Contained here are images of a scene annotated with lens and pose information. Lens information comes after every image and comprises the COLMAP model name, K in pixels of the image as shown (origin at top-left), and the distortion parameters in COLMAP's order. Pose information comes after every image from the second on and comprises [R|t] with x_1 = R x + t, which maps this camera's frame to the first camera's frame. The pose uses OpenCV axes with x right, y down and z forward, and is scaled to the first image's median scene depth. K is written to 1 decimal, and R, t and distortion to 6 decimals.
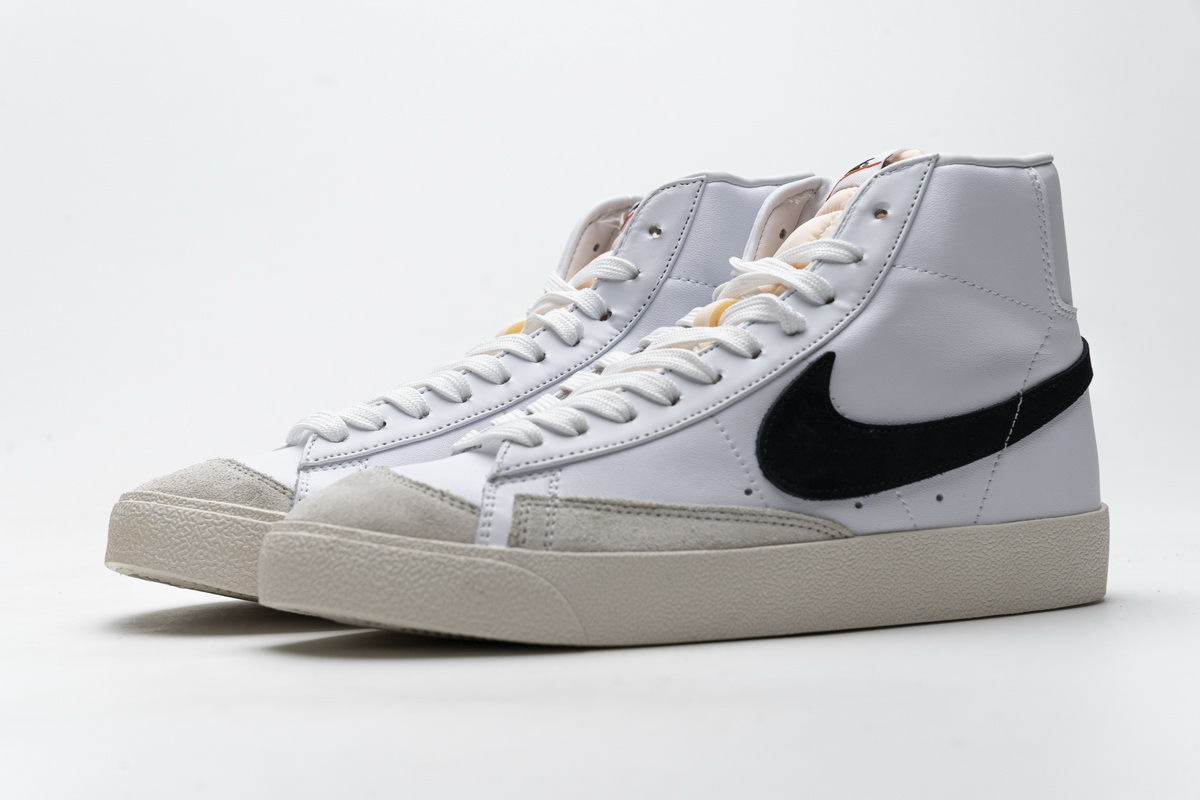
lens RADIAL K [[2347.2, 0, 598.1], [0, 2347.2, 403.3], [0, 0, 1]] dist [0.011186, 0.000000]
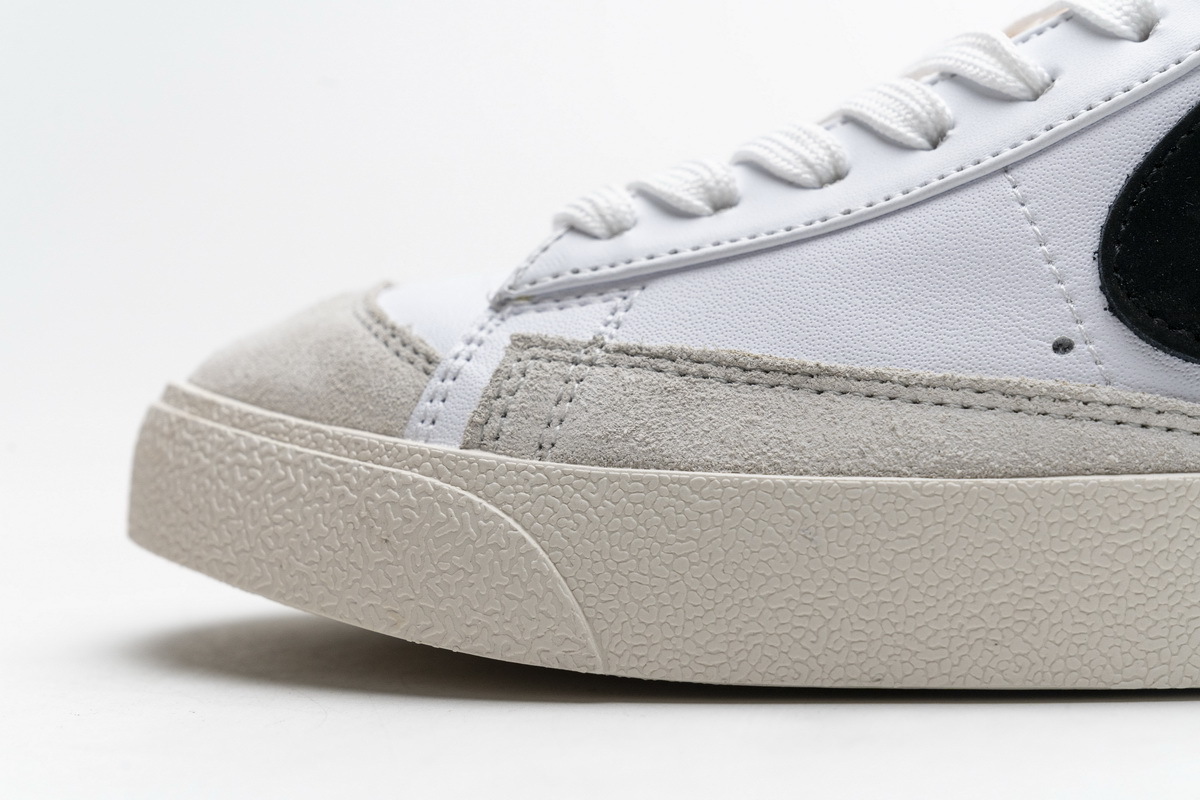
lens RADIAL K [[2347.2, 0, 595.7], [0, 2347.2, 399.9], [0, 0, 1]] dist [0.011186, 0.000000]
pose [[0.852065, 0.032941, -0.522399, 0.211285], [-0.013649, 0.999077, 0.040737, 0.031056], [0.523258, -0.027581, 0.851728, 0.586946]]
